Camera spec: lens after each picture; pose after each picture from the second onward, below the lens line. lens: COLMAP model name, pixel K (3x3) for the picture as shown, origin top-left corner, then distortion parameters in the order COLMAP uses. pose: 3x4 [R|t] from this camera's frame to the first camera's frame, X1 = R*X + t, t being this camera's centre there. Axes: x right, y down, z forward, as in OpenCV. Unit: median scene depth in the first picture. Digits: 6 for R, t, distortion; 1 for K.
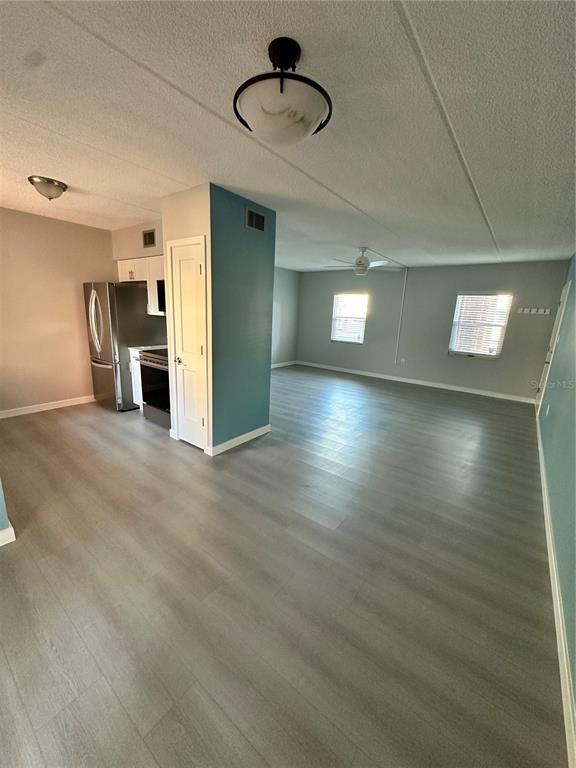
lens RADIAL K [[310.2, 0, 286.4], [0, 310.2, 382.0], [0, 0, 1]] dist [-0.000137, 0.000306]
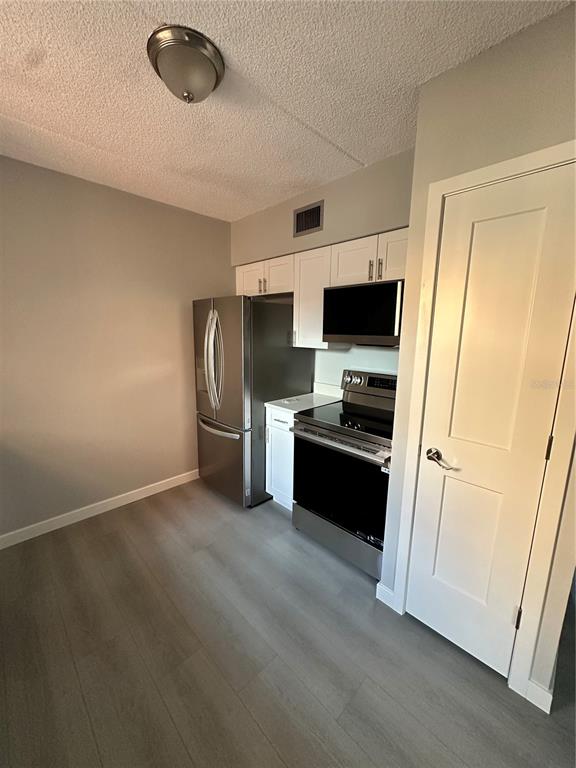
lens RADIAL K [[310.2, 0, 288.3], [0, 310.2, 385.1], [0, 0, 1]] dist [-0.000137, 0.000306]
pose [[0.990463, -0.006455, -0.137626, -0.387610], [-0.001289, 0.998424, -0.056104, -0.114185], [0.137771, 0.055747, 0.988894, 0.420387]]
